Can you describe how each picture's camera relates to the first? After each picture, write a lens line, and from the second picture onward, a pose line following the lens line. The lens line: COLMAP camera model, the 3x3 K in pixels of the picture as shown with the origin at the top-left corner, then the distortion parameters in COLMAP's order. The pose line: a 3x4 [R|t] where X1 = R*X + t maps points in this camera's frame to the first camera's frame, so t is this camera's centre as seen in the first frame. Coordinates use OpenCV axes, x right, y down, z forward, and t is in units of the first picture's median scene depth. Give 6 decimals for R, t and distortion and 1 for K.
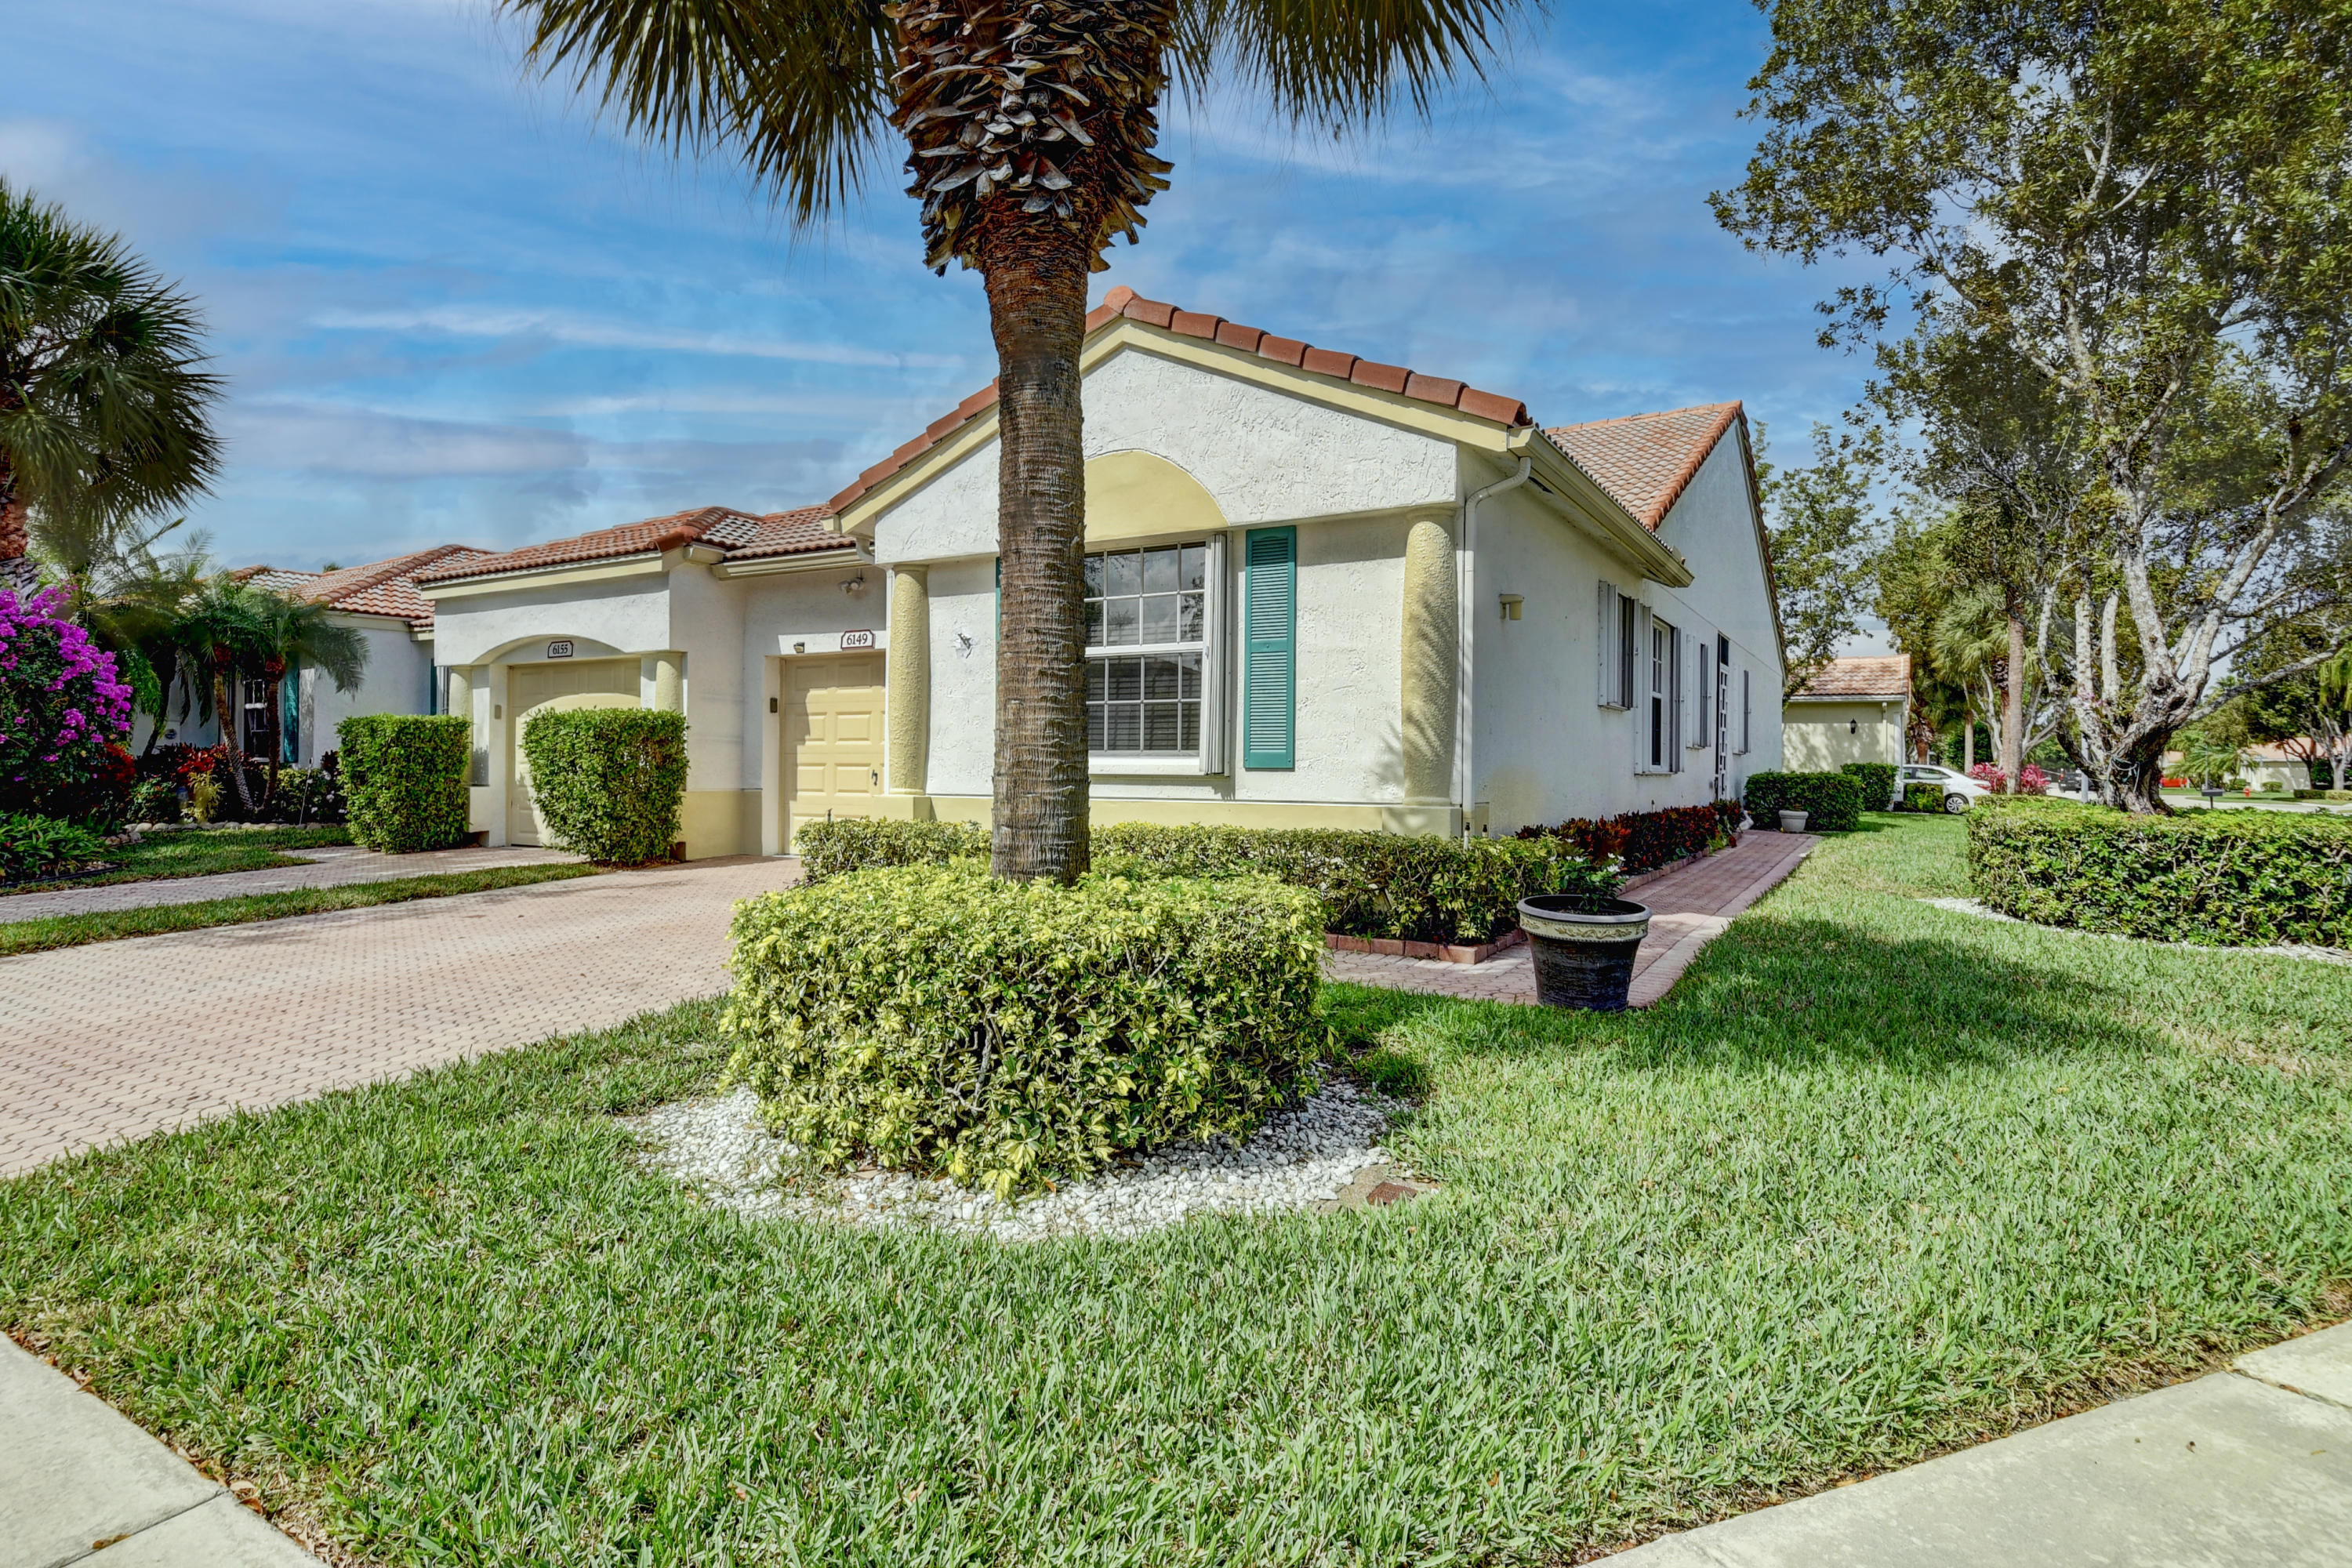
lens RADIAL K [[1180.6, 0, 1187.4], [0, 1180.6, 777.0], [0, 0, 1]] dist [-0.003129, -0.000118]
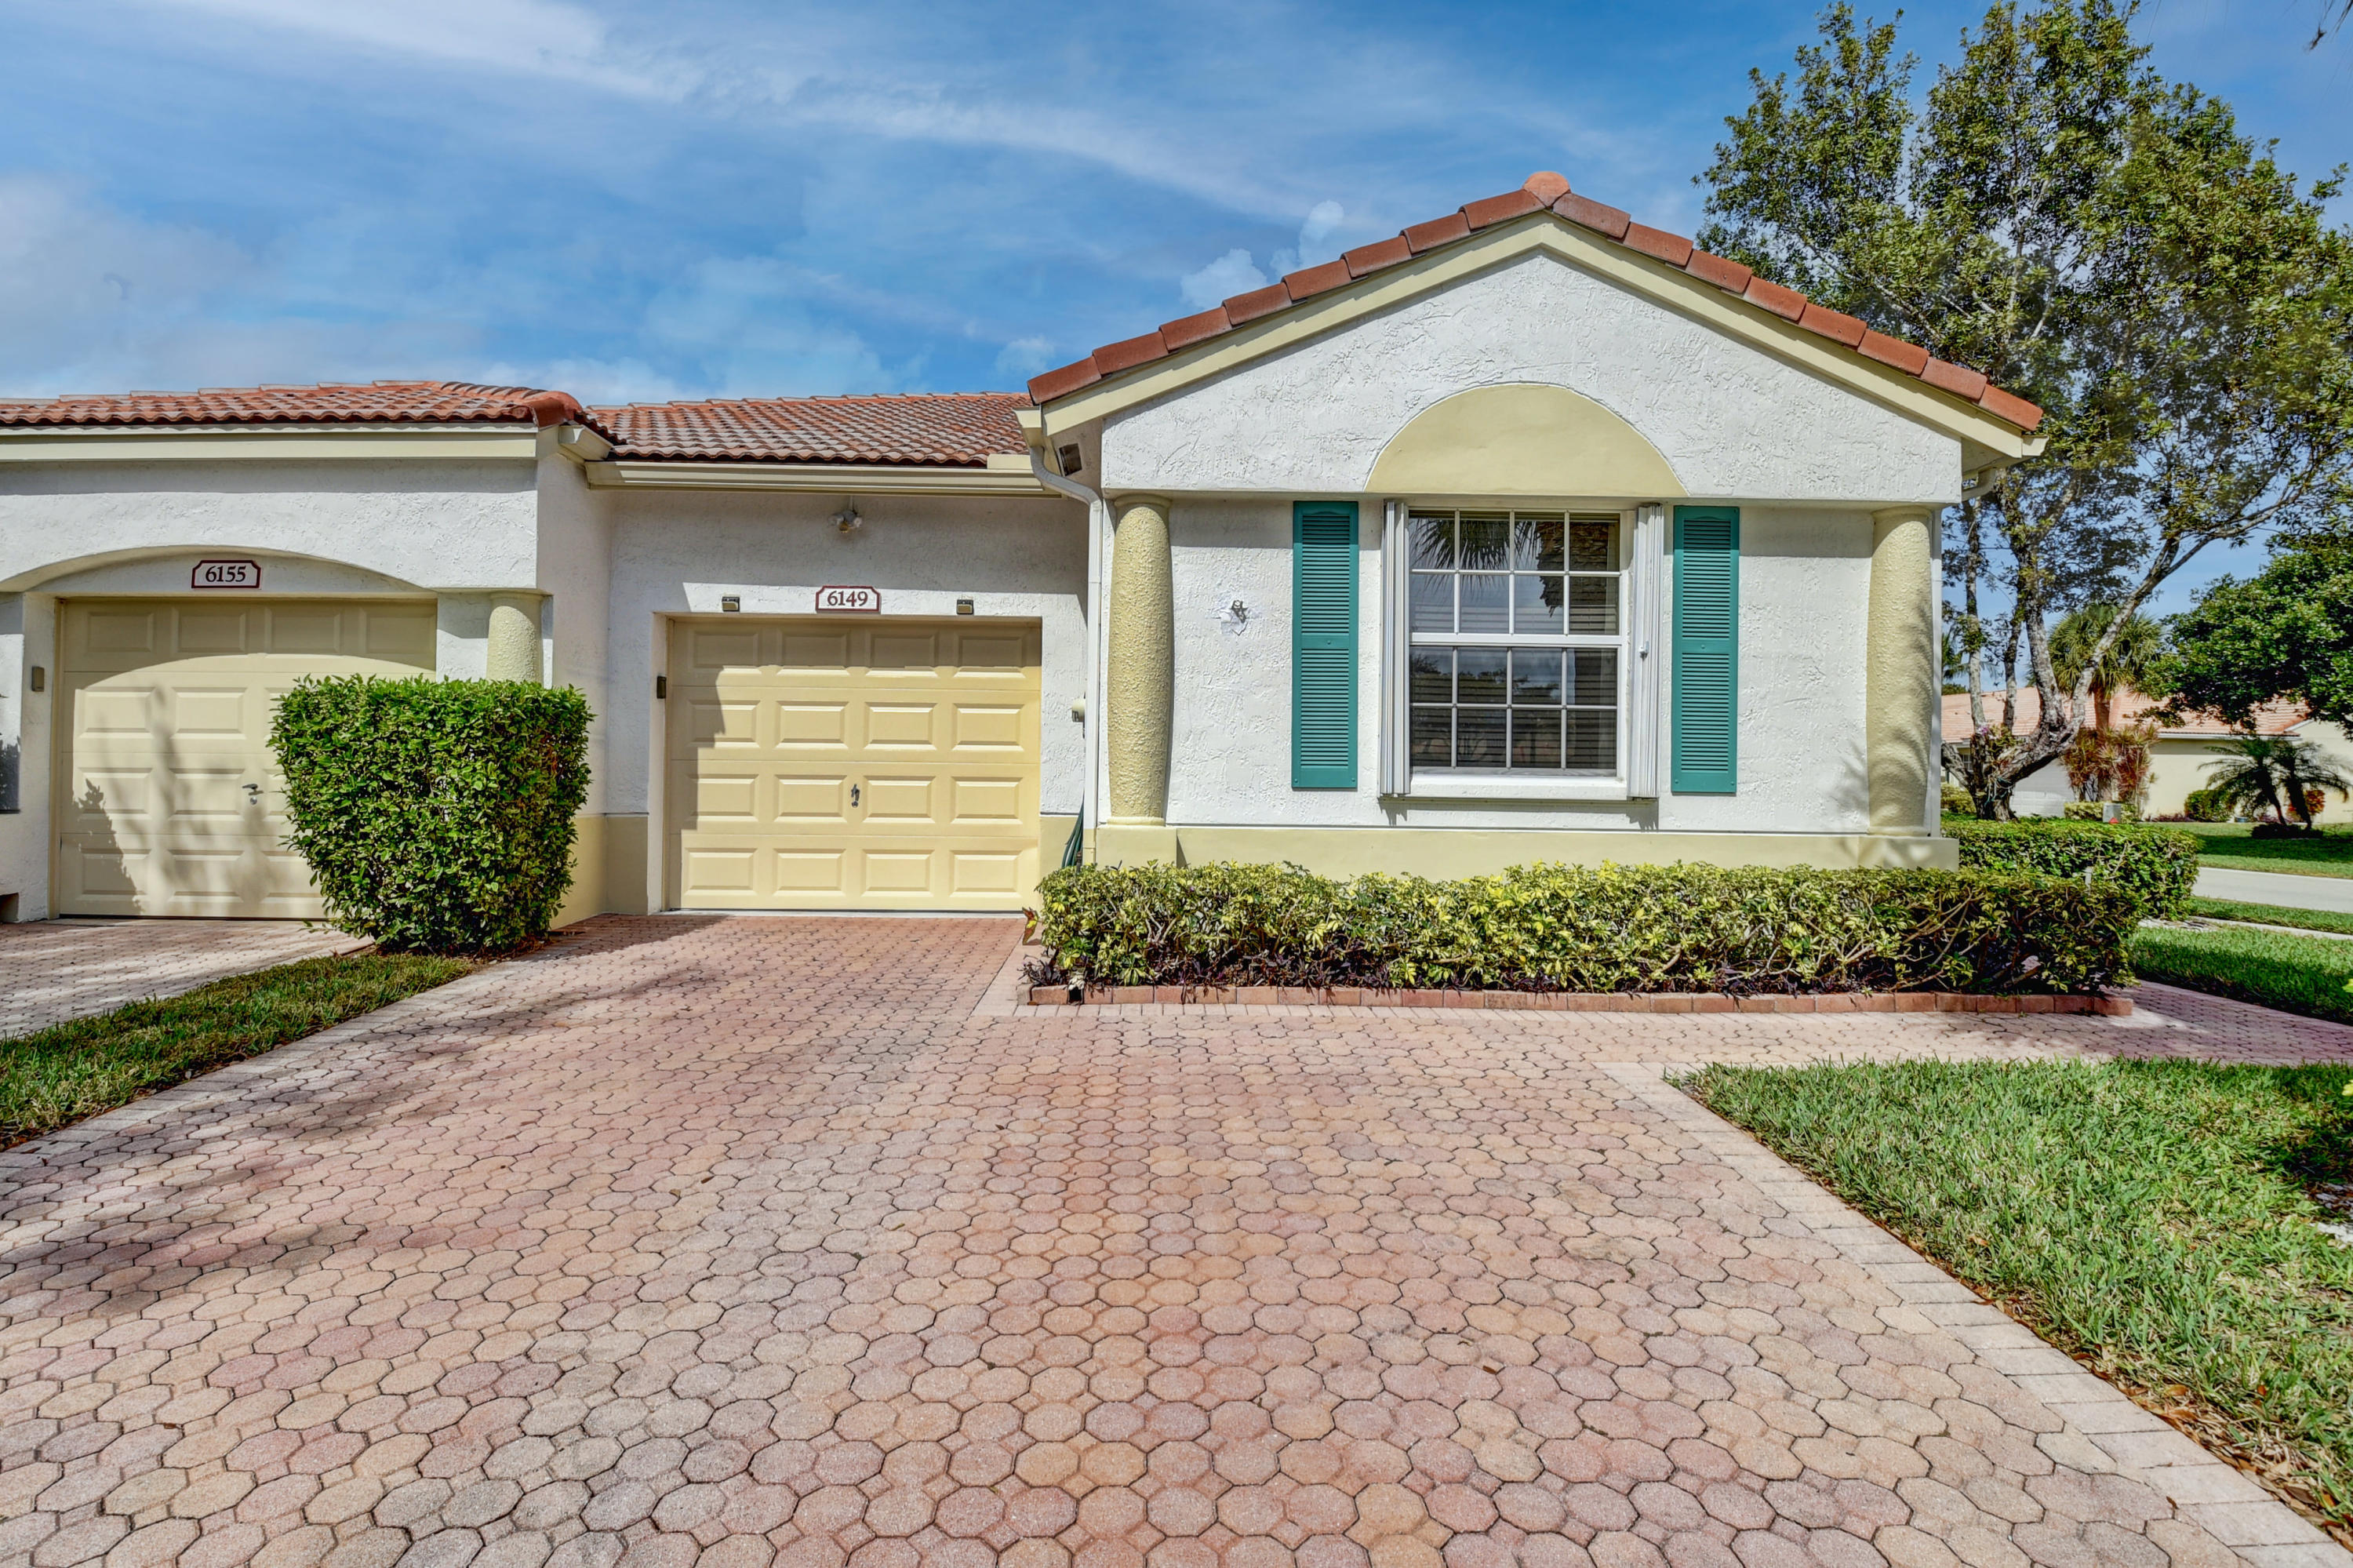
lens RADIAL K [[1065.1, 0, 1169.6], [0, 1065.1, 786.9], [0, 0, 1]] dist [-0.022467, -0.001991]
pose [[0.864501, -0.000974, 0.502631, -0.538692], [-0.003313, 0.999965, 0.007637, -0.013081], [-0.502621, -0.008267, 0.864467, 0.452788]]
